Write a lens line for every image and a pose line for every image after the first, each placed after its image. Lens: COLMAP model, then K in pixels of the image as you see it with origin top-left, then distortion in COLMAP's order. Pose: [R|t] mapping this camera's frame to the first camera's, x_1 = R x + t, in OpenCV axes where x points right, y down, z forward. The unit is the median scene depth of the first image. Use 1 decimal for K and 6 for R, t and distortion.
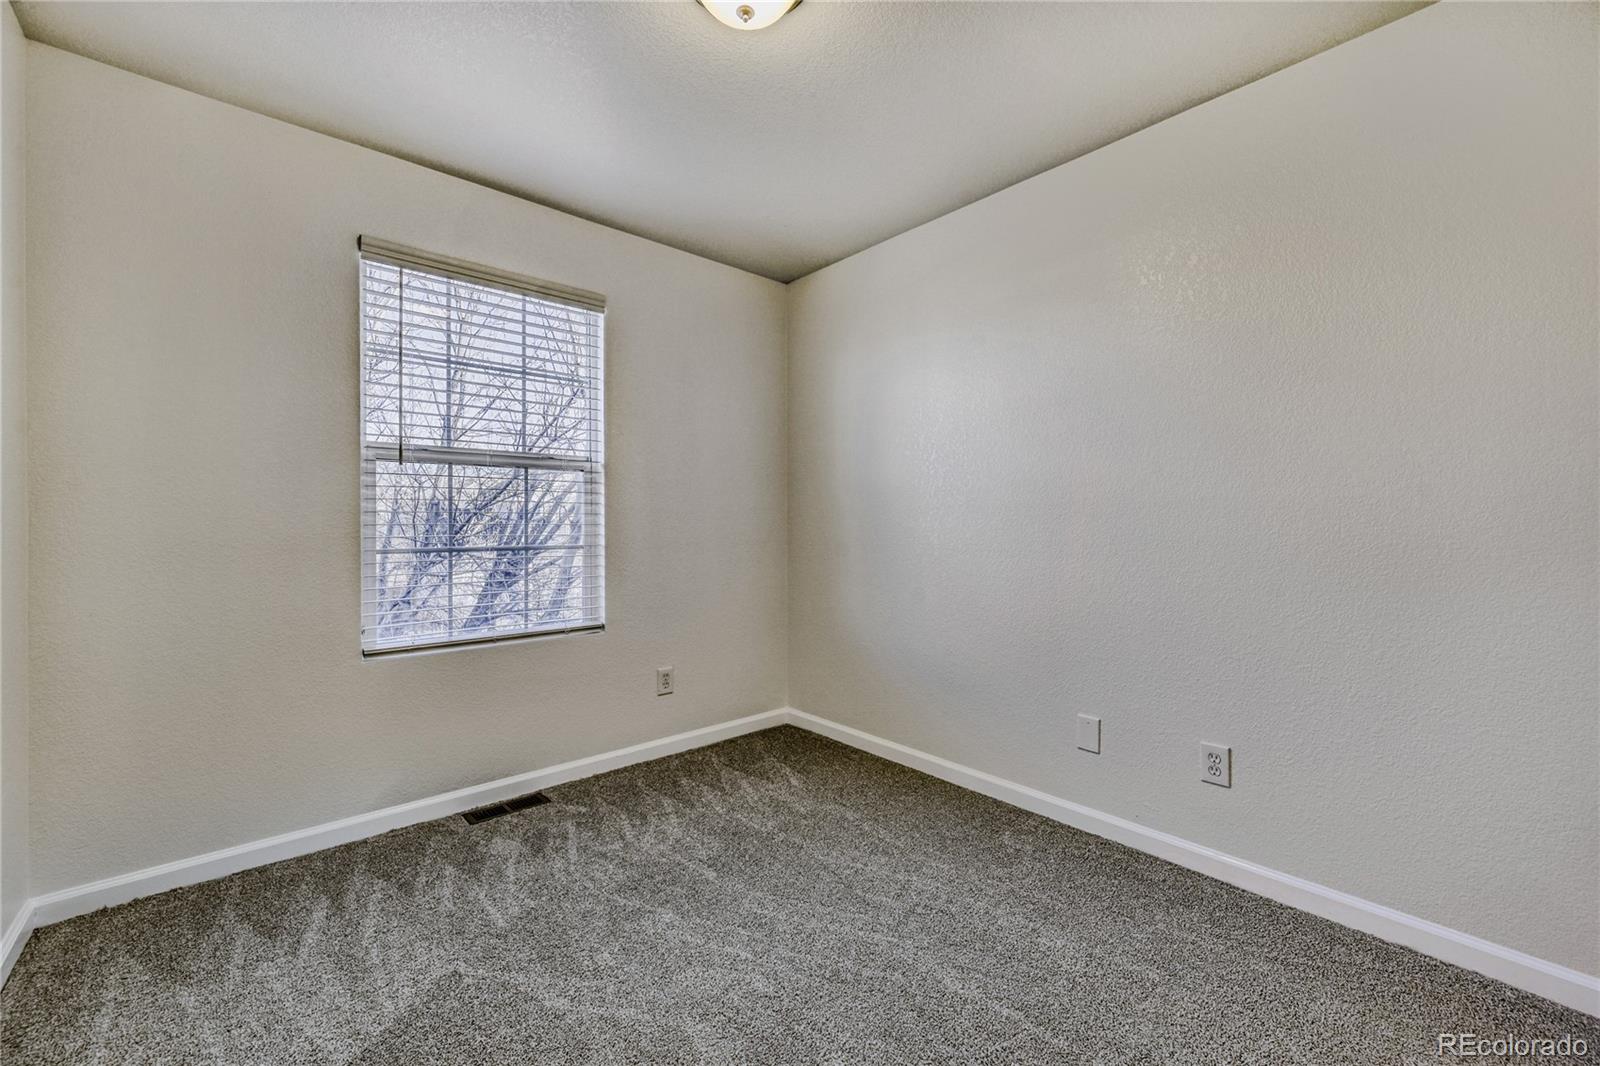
lens RADIAL K [[636.3, 0, 815.8], [0, 636.3, 524.8], [0, 0, 1]] dist [0.003131, -0.000569]
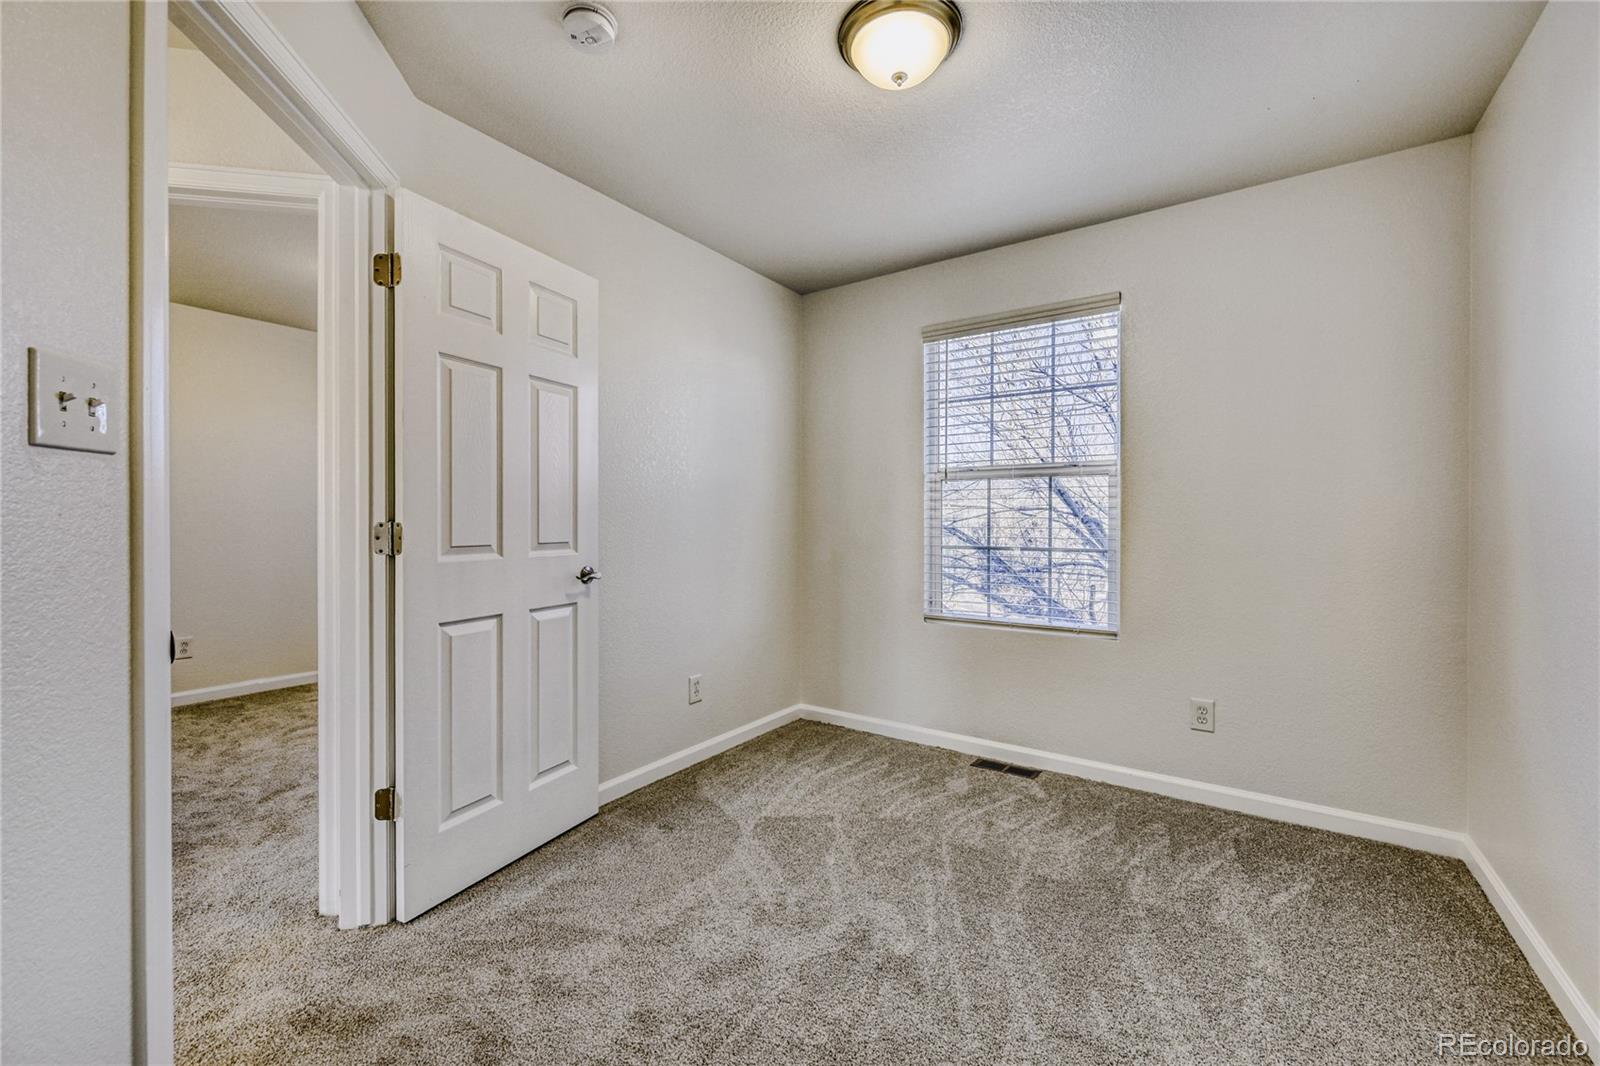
lens RADIAL K [[636.3, 0, 805.8], [0, 636.3, 534.1], [0, 0, 1]] dist [0.003131, -0.000569]
pose [[0.250192, 0.016984, -0.968047, 0.568378], [-0.014221, 0.999803, 0.013866, 0.000702], [0.968092, 0.010297, 0.250384, 0.352055]]
